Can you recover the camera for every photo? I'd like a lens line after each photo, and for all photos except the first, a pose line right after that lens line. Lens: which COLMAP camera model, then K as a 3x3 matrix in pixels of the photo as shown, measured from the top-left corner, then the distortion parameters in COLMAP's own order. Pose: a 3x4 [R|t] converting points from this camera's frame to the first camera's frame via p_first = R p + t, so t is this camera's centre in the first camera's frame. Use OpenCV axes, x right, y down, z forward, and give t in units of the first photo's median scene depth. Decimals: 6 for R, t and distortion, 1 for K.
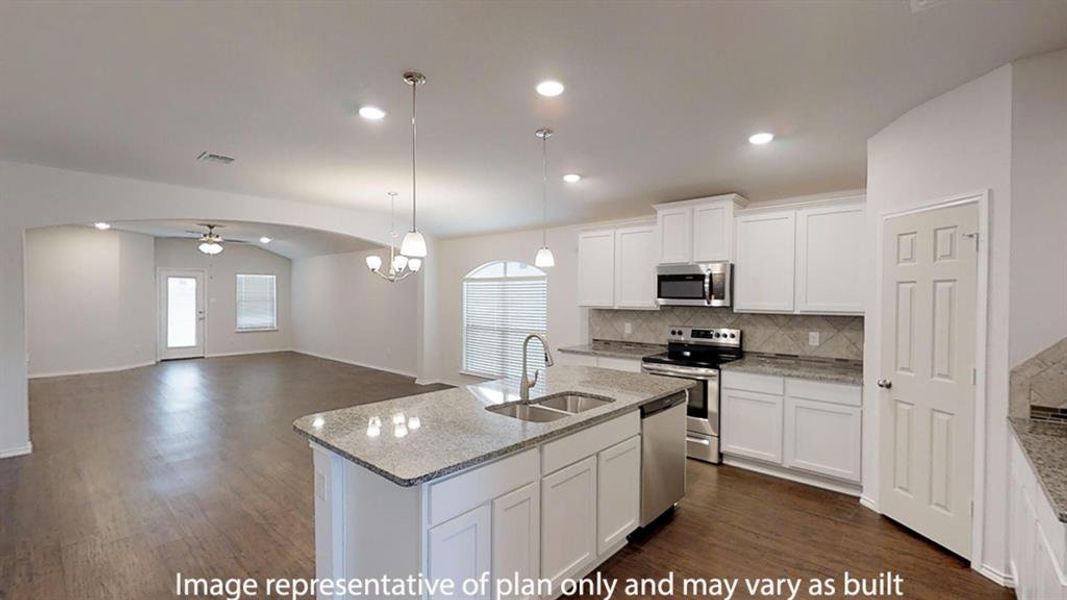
lens RADIAL K [[454.7, 0, 533.5], [0, 454.7, 300.0], [0, 0, 1]] dist [-0.001694, -0.000134]
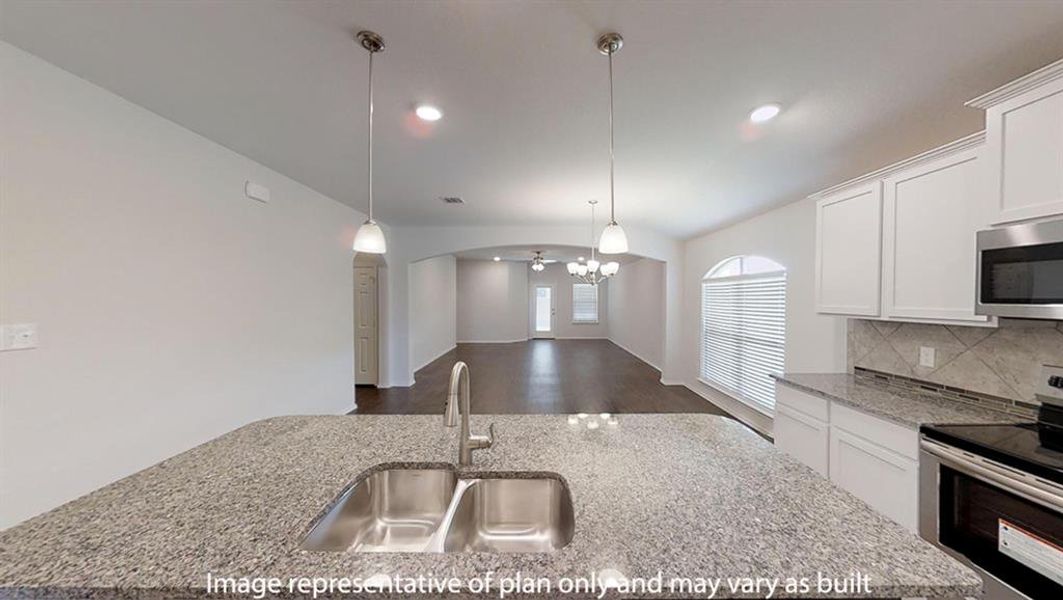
lens RADIAL K [[342.9, 0, 531.5], [0, 342.9, 300.0], [0, 0, 1]] dist [0.000253, 0.000052]
pose [[0.662536, -0.000149, -0.749030, 0.230098], [-0.003901, 0.999986, -0.003649, -0.002130], [0.749020, 0.005340, 0.662526, 0.432117]]
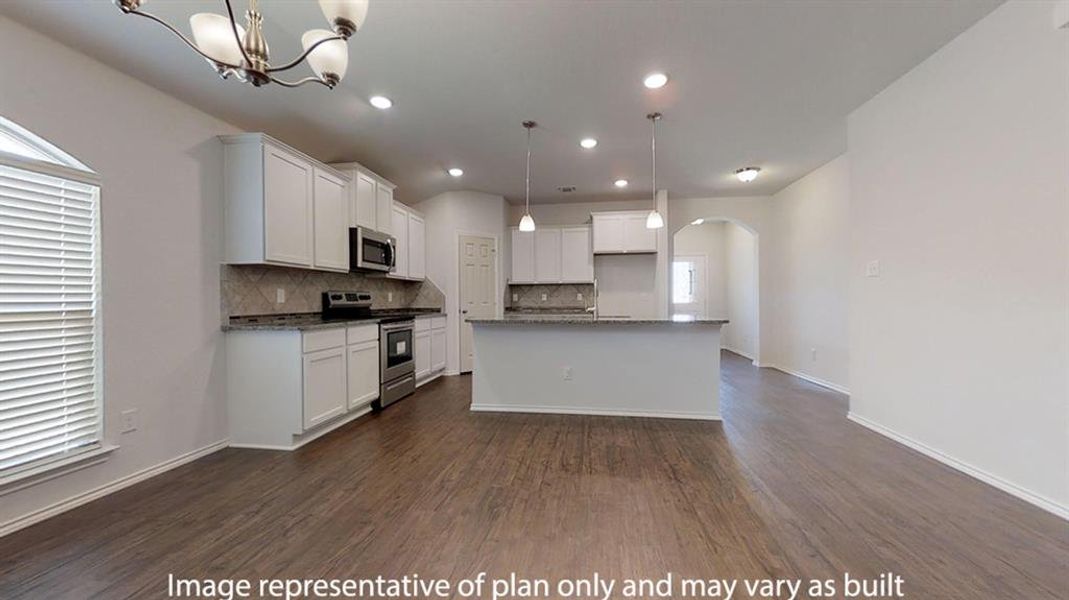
lens RADIAL K [[415.4, 0, 534.5], [0, 415.4, 300.0], [0, 0, 1]] dist [0.000244, 0.000002]
pose [[-0.567509, 0.003933, 0.823358, -0.670513], [0.013617, 0.999897, 0.004610, 0.081600], [-0.823254, 0.013828, -0.567504, 1.192540]]
